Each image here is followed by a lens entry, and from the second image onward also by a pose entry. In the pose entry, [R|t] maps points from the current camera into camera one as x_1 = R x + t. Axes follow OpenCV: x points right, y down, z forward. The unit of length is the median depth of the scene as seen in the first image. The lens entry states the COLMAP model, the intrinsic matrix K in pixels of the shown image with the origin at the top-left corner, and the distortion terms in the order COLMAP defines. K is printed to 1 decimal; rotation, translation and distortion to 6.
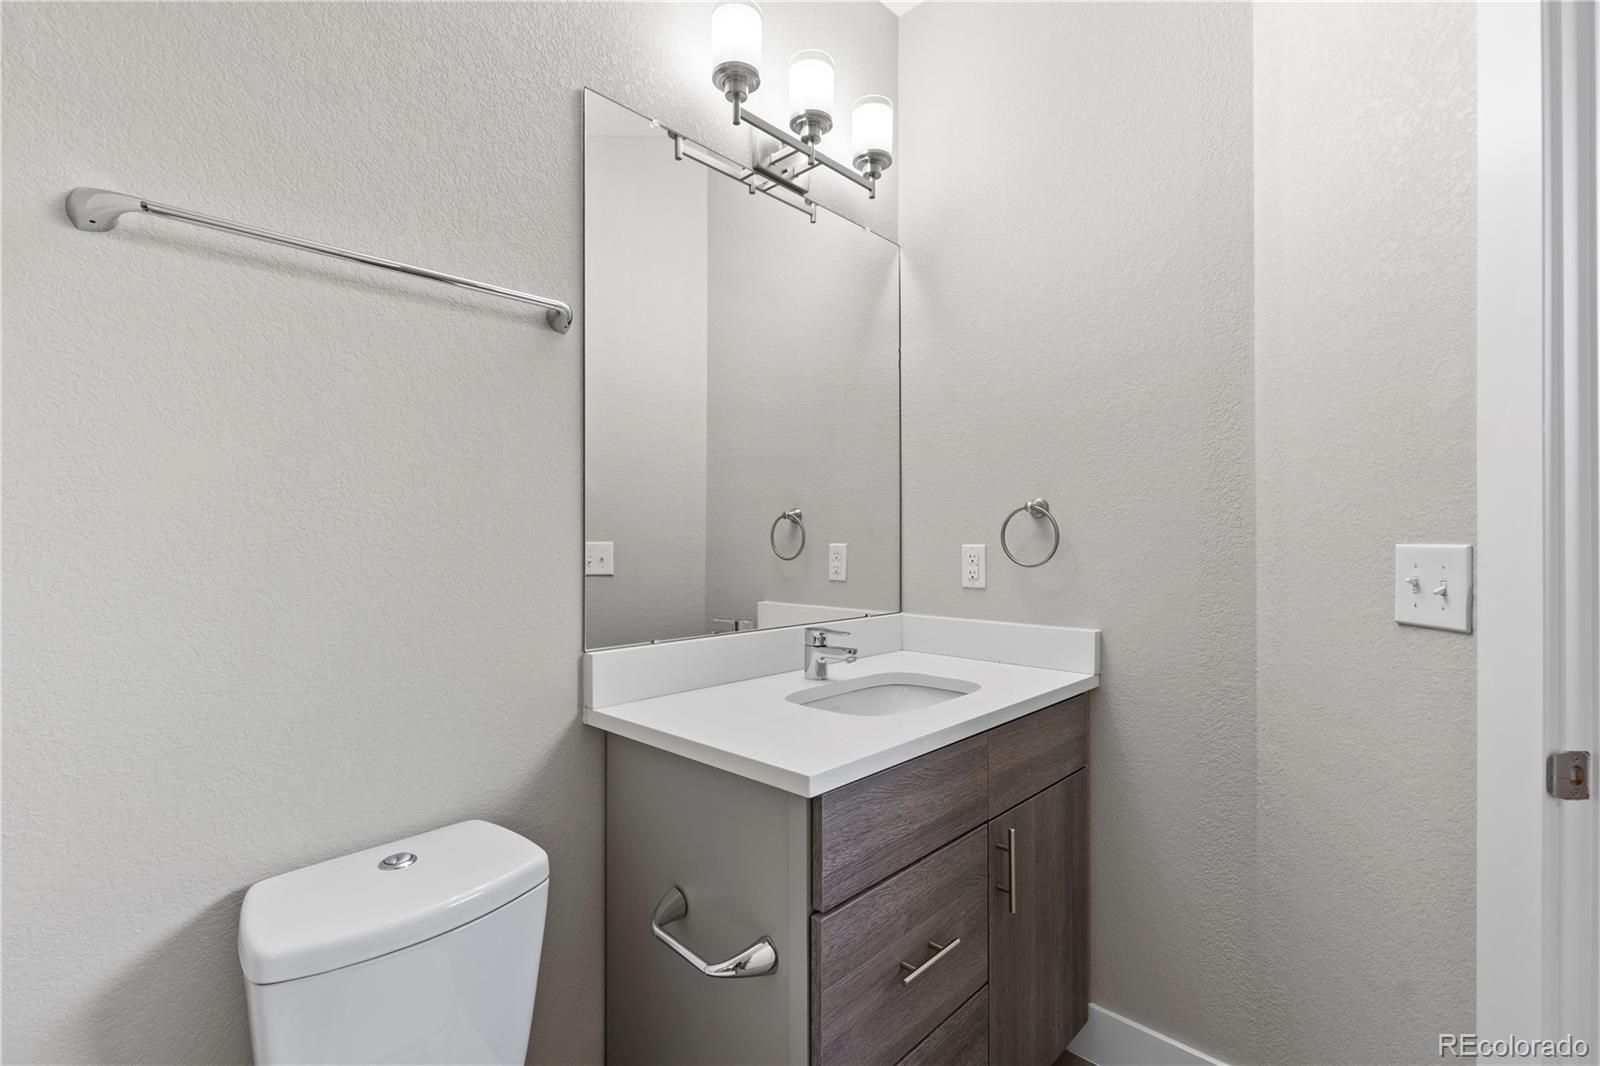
lens RADIAL K [[729.6, 0, 801.7], [0, 729.6, 530.3], [0, 0, 1]] dist [0.000902, 0.000756]
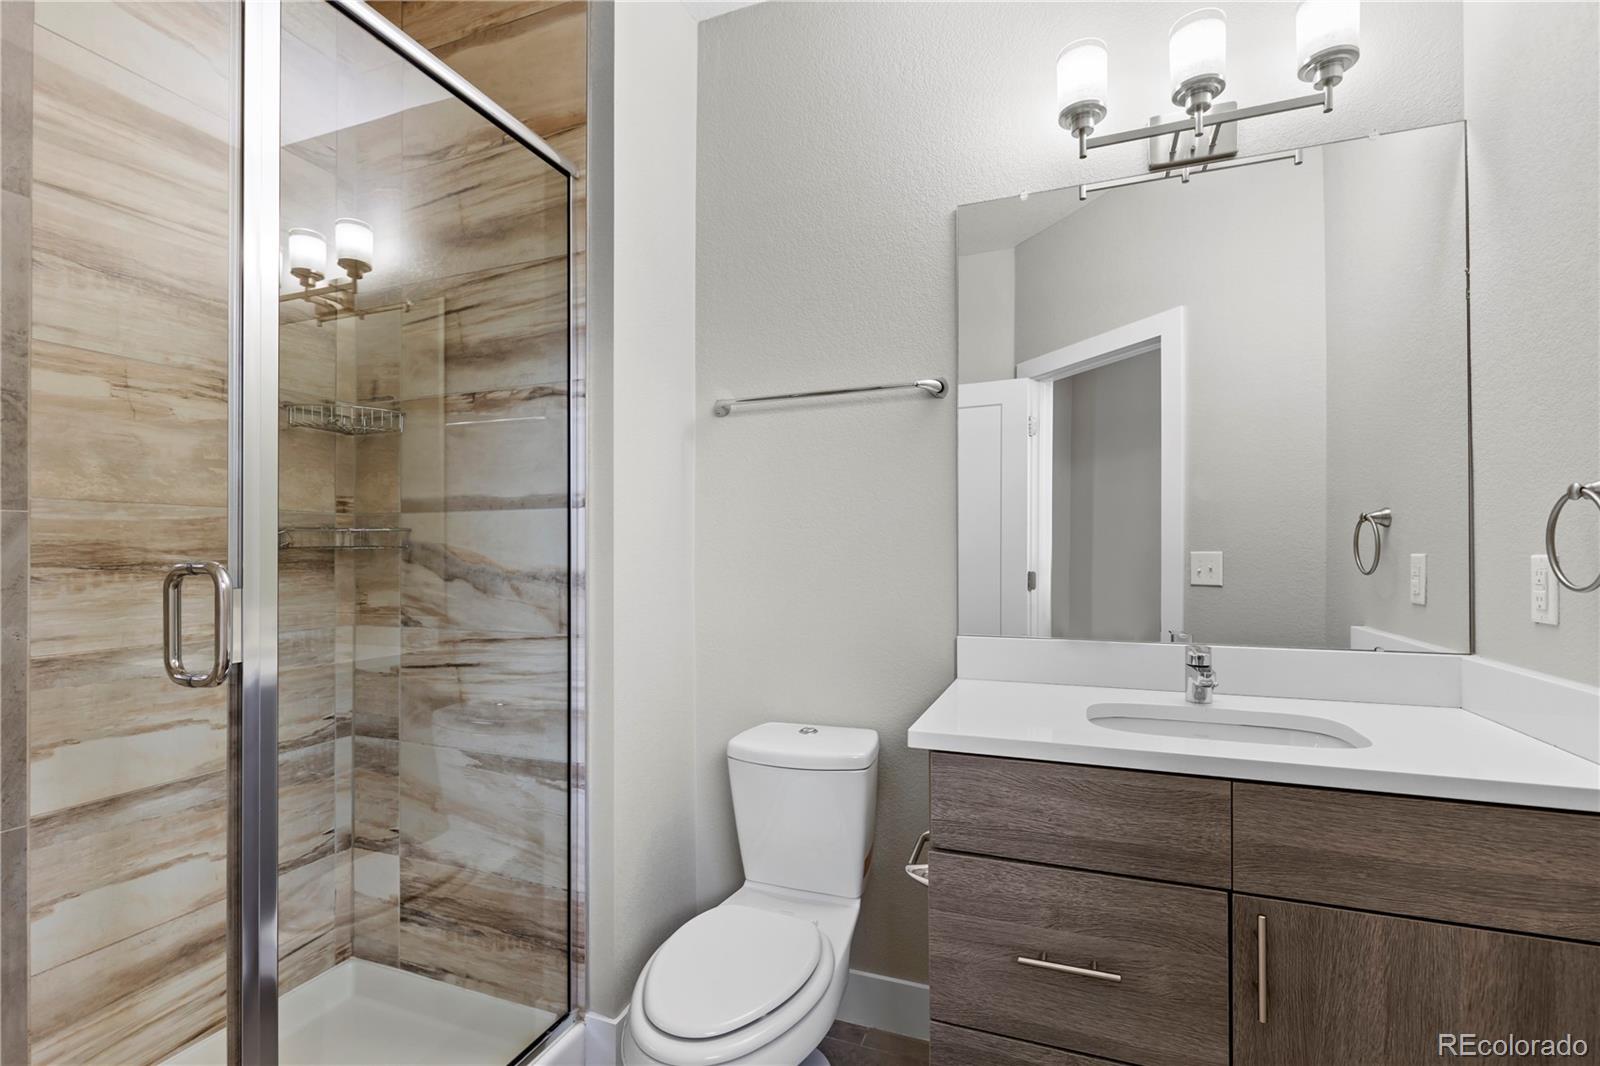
lens RADIAL K [[726.2, 0, 802.3], [0, 726.2, 540.6], [0, 0, 1]] dist [0.004682, 0.000121]
pose [[0.371946, -0.015847, -0.928119, 0.918515], [0.013492, 0.999841, -0.011664, 0.009360], [0.928156, -0.008184, 0.372101, 0.277125]]
